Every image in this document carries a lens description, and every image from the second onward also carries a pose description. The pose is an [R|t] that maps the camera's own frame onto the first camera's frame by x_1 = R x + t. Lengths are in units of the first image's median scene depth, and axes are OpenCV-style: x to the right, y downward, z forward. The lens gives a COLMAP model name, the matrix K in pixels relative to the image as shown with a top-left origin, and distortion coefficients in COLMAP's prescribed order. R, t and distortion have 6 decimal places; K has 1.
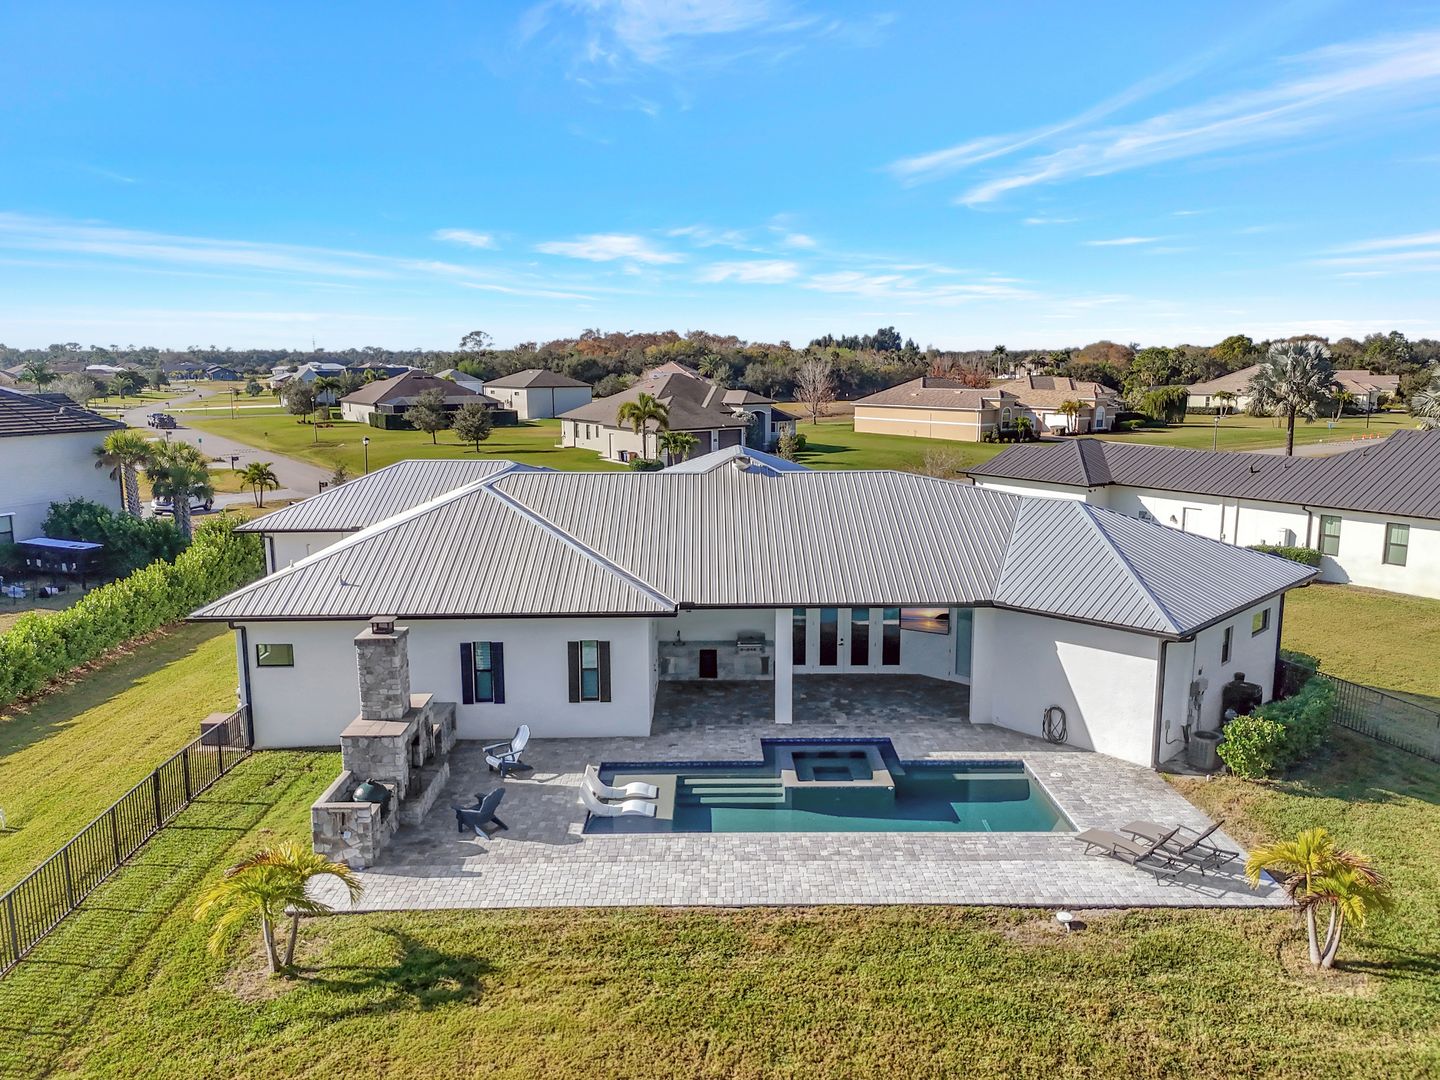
lens RADIAL K [[1073.9, 0, 722.5], [0, 1073.9, 540.4], [0, 0, 1]] dist [0.023359, -0.000627]
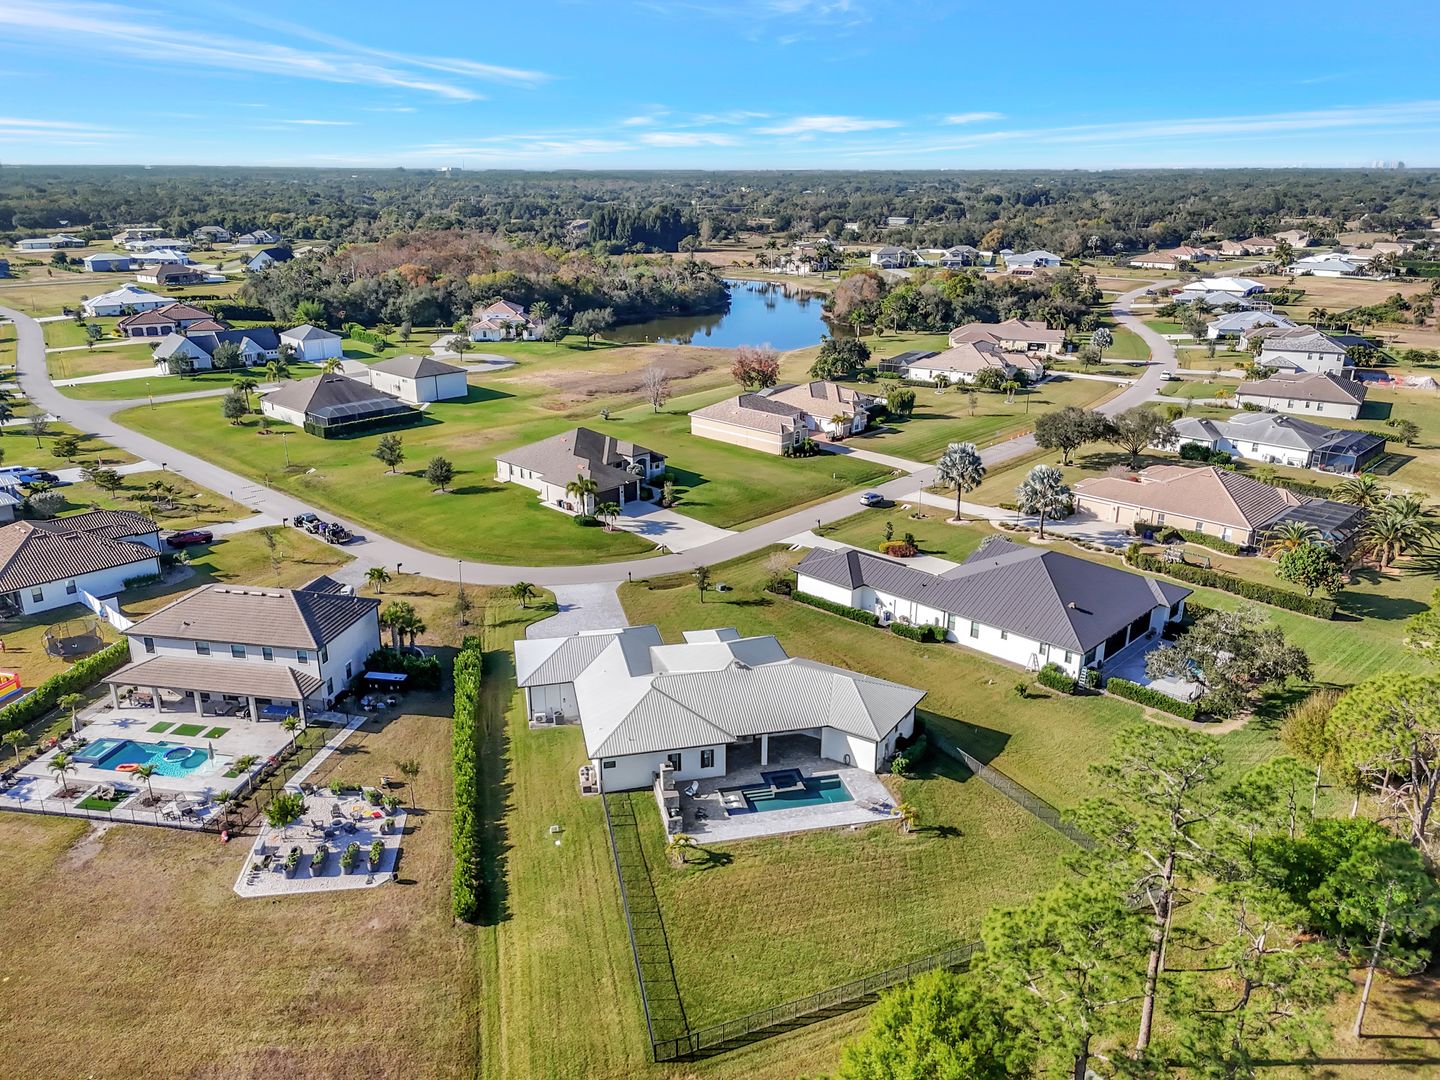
lens RADIAL K [[1046.7, 0, 720.0], [0, 1046.7, 540.0], [0, 0, 1]] dist [0.059203, -0.043808]
pose [[0.977784, -0.065140, 0.199237, -0.733389], [0.032284, 0.985946, 0.163917, -1.130822], [-0.207114, -0.153843, 0.966145, -2.109577]]
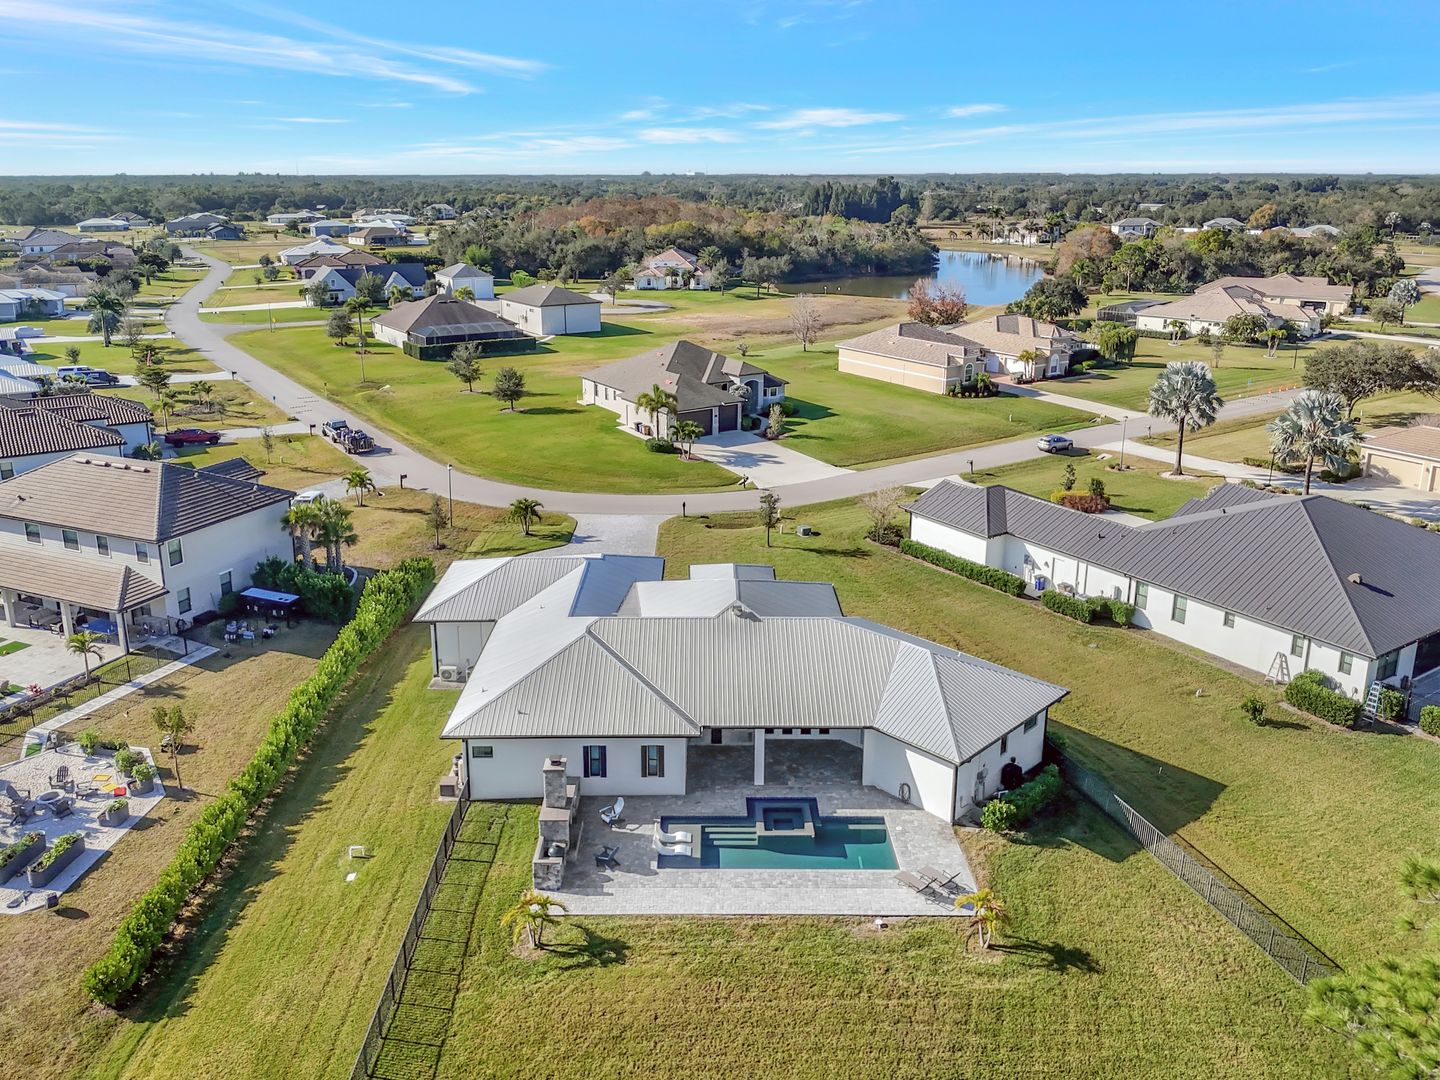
lens RADIAL K [[1092.1, 0, 715.0], [0, 1092.1, 470.1], [0, 0, 1]] dist [0.001343, 0.035596]
pose [[0.999971, 0.007235, -0.002243, -0.018791], [-0.007003, 0.995908, 0.090106, -0.597968], [0.002886, -0.090088, 0.995930, -0.894357]]
